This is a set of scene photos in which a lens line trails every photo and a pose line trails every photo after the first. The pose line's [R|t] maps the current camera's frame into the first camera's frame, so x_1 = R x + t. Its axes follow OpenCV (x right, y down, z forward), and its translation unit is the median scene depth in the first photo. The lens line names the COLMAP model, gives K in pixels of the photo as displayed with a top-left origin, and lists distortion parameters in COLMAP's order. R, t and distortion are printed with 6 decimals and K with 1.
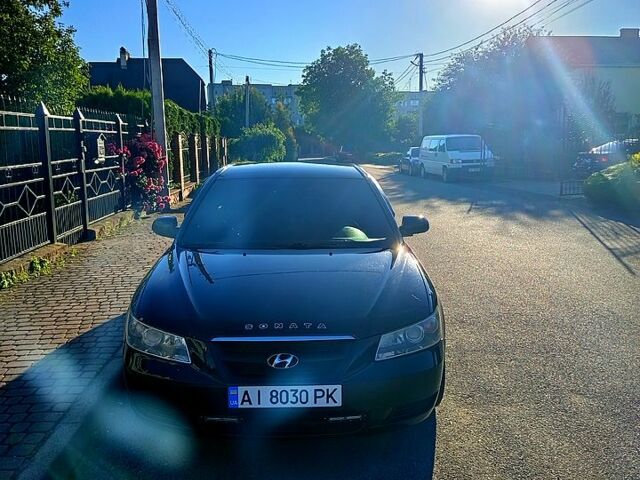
lens RADIAL K [[584.0, 0, 317.8], [0, 584.0, 243.8], [0, 0, 1]] dist [0.091773, -0.168453]
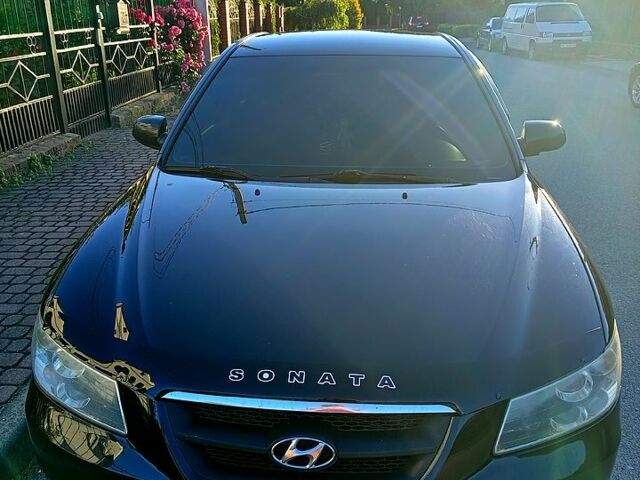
lens RADIAL K [[584.0, 0, 317.8], [0, 584.0, 243.8], [0, 0, 1]] dist [0.091773, -0.168453]
pose [[0.994510, 0.039641, -0.096847, -0.006475], [-0.019524, 0.979512, 0.200439, -0.061103], [0.102808, -0.197448, 0.974908, 0.500305]]
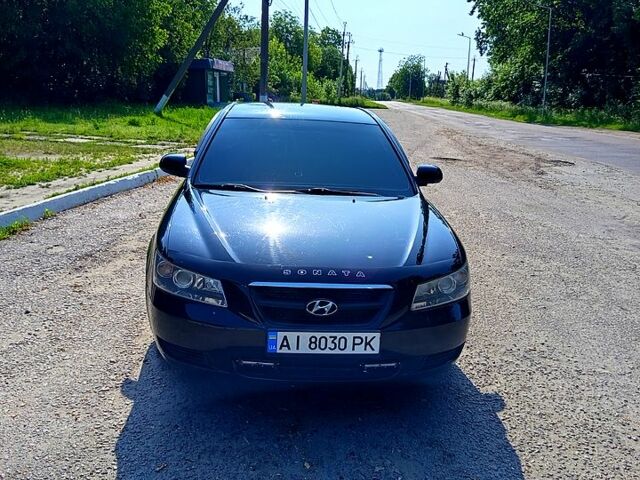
lens RADIAL K [[584.0, 0, 317.8], [0, 584.0, 243.8], [0, 0, 1]] dist [0.091773, -0.168453]
pose [[0.996228, 0.038667, 0.077679, -0.132411], [-0.045583, 0.994958, 0.089338, 0.003183], [-0.073833, -0.092541, 0.992968, 0.023017]]
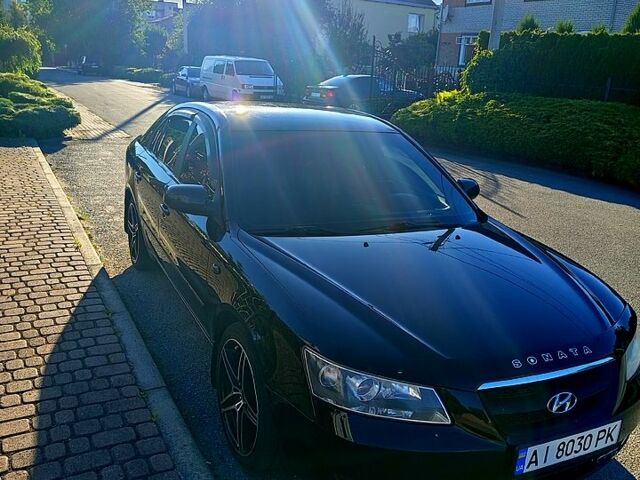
lens RADIAL K [[584.0, 0, 317.8], [0, 584.0, 243.8], [0, 0, 1]] dist [0.091773, -0.168453]
pose [[0.907881, -0.060032, 0.414907, -0.595548], [0.004548, 0.991046, 0.133442, -0.102559], [-0.419203, -0.119262, 0.900025, 0.408475]]
